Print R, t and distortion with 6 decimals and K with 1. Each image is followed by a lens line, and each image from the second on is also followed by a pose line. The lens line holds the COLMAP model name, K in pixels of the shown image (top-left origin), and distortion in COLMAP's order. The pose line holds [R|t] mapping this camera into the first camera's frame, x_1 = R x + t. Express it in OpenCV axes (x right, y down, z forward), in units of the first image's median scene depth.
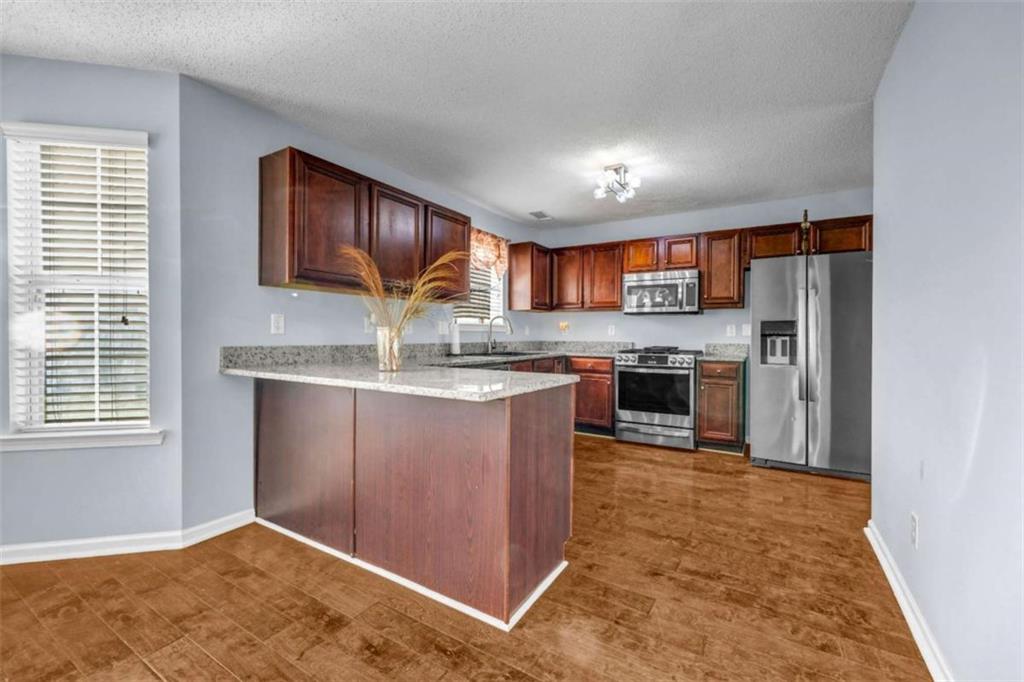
lens RADIAL K [[429.7, 0, 509.5], [0, 429.7, 335.5], [0, 0, 1]] dist [0.000238, 0.000577]
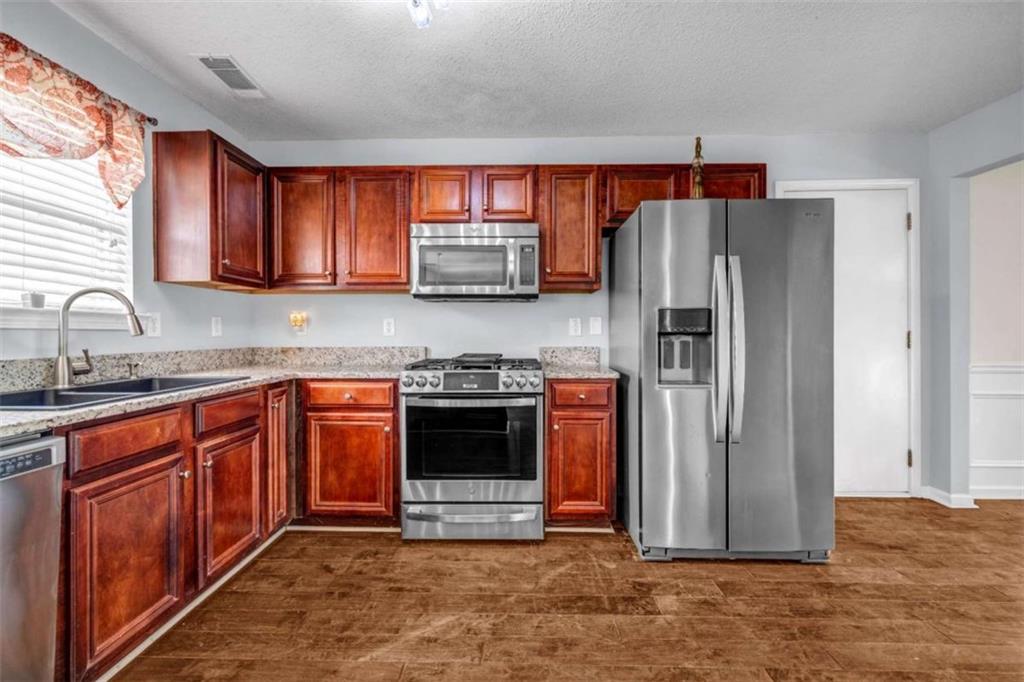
lens RADIAL K [[429.7, 0, 509.5], [0, 429.7, 335.5], [0, 0, 1]] dist [0.000238, 0.000577]
pose [[0.863075, -0.009490, 0.504987, 0.100072], [0.008312, 0.999955, 0.004585, -0.002281], [-0.505008, 0.000240, 0.863115, 0.488685]]
